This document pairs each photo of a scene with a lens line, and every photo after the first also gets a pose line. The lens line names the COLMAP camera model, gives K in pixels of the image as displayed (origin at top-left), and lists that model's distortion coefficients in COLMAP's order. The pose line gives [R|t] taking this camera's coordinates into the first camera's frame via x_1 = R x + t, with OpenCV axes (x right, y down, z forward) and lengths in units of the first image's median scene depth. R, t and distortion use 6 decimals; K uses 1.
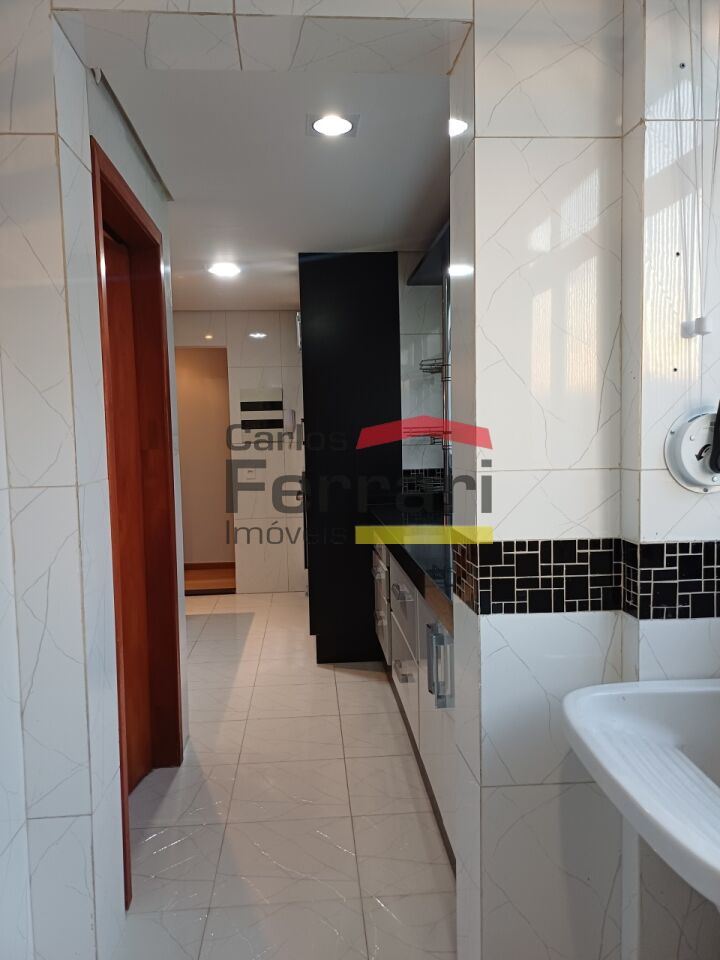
lens RADIAL K [[701.8, 0, 343.8], [0, 701.8, 482.2], [0, 0, 1]] dist [0.023652, -0.011832]
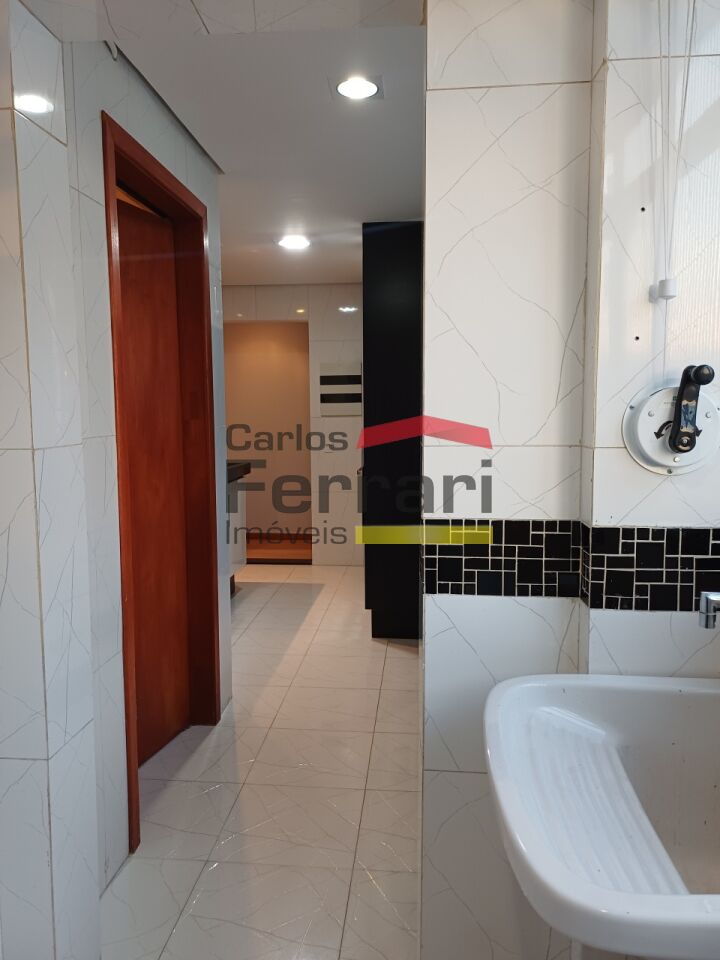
lens RADIAL K [[701.8, 0, 357.2], [0, 701.8, 480.5], [0, 0, 1]] dist [0.023652, -0.011832]
pose [[0.987048, 0.032285, -0.157141, 0.243917], [-0.027317, 0.999060, 0.033671, 0.003006], [0.158081, -0.028943, 0.987002, 0.036567]]
